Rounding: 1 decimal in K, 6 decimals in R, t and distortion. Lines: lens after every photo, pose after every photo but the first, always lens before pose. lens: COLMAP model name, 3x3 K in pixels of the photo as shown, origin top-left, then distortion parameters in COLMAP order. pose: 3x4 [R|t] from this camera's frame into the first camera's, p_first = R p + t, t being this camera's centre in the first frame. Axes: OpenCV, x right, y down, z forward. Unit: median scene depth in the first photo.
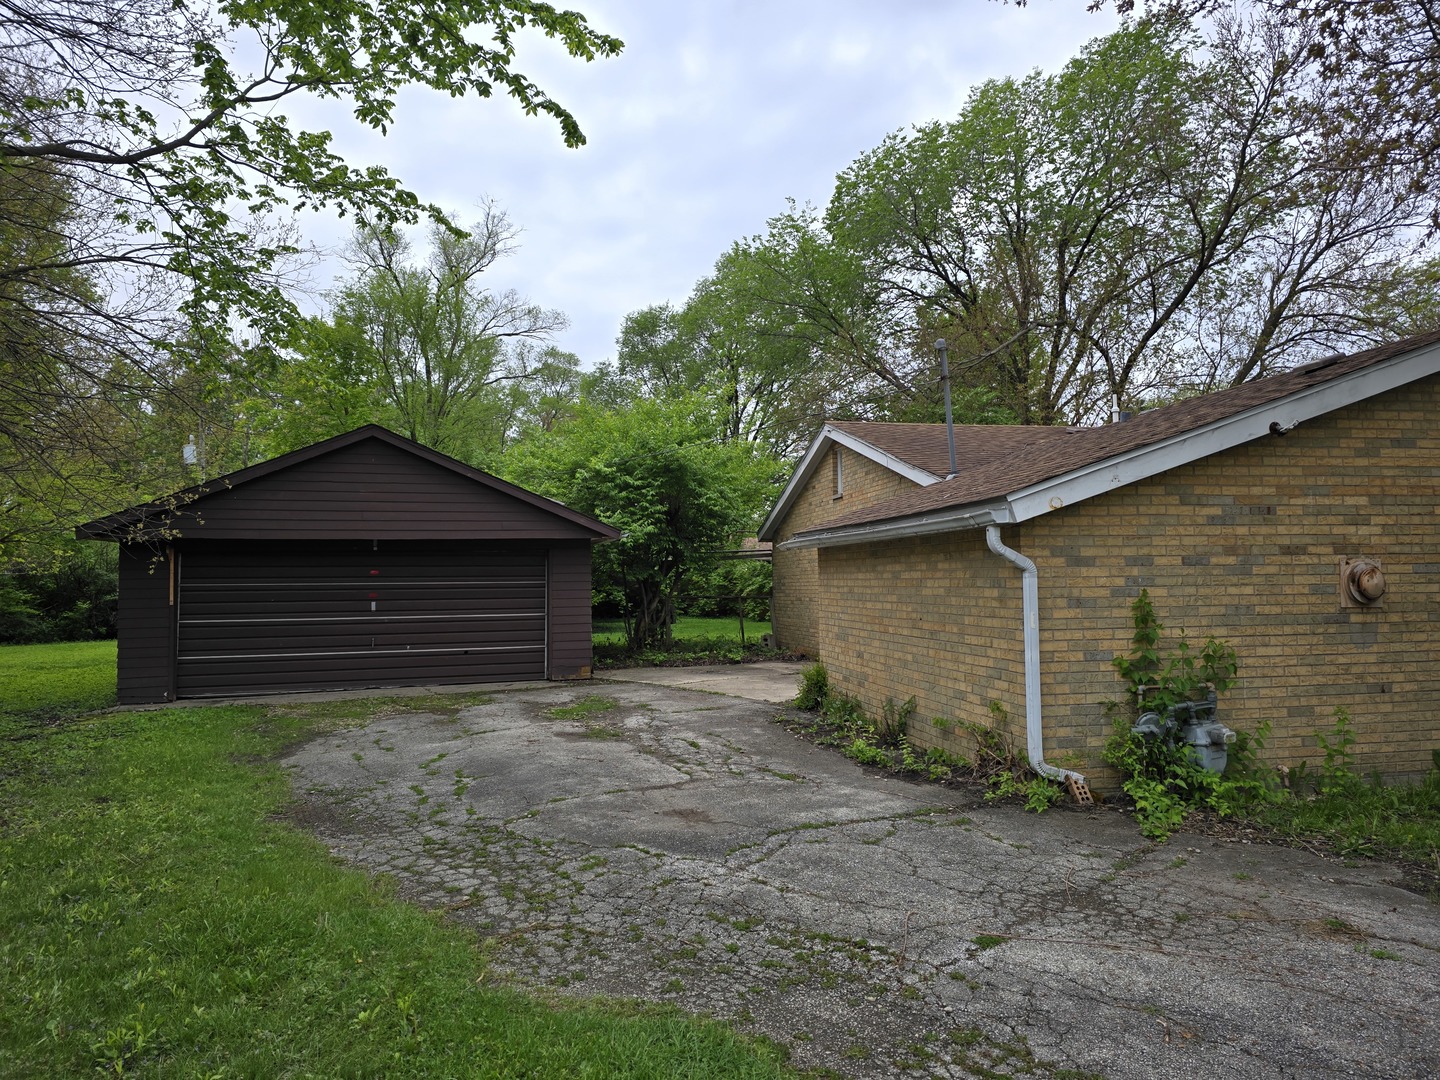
lens RADIAL K [[950.9, 0, 736.5], [0, 950.9, 529.1], [0, 0, 1]] dist [0.057506, -0.049476]
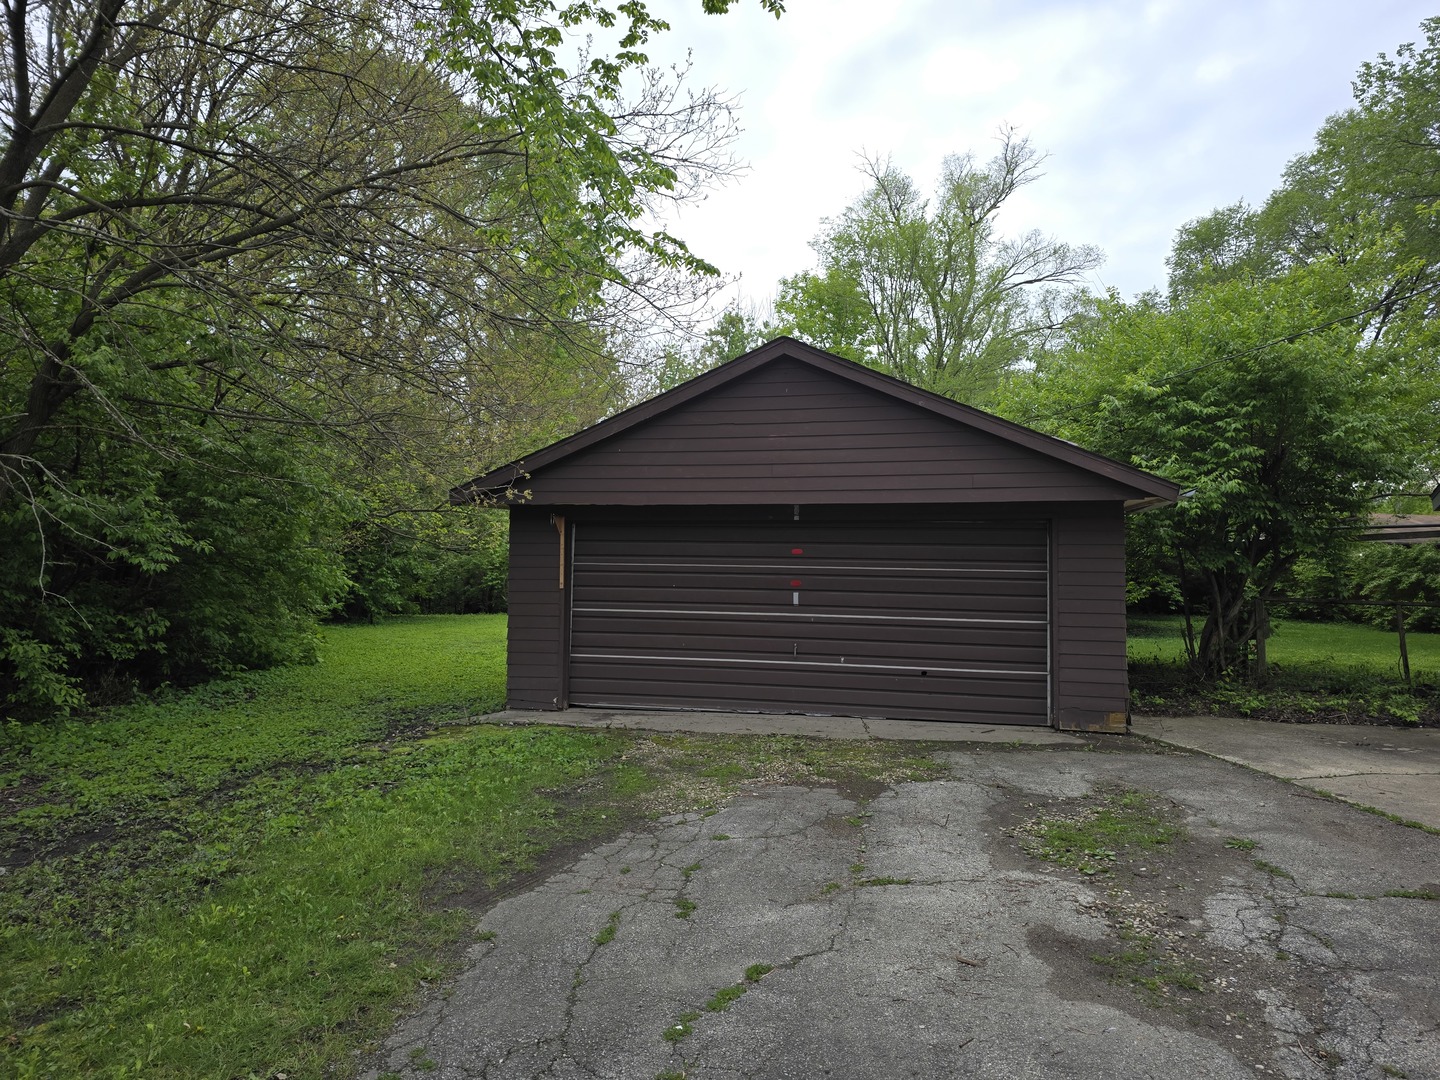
lens RADIAL K [[950.9, 0, 736.5], [0, 950.9, 529.1], [0, 0, 1]] dist [0.057506, -0.049476]
pose [[0.856259, 0.003087, -0.516537, -0.073879], [0.007354, 0.999808, 0.018167, 0.022070], [0.516494, -0.019354, 0.856072, 0.523750]]
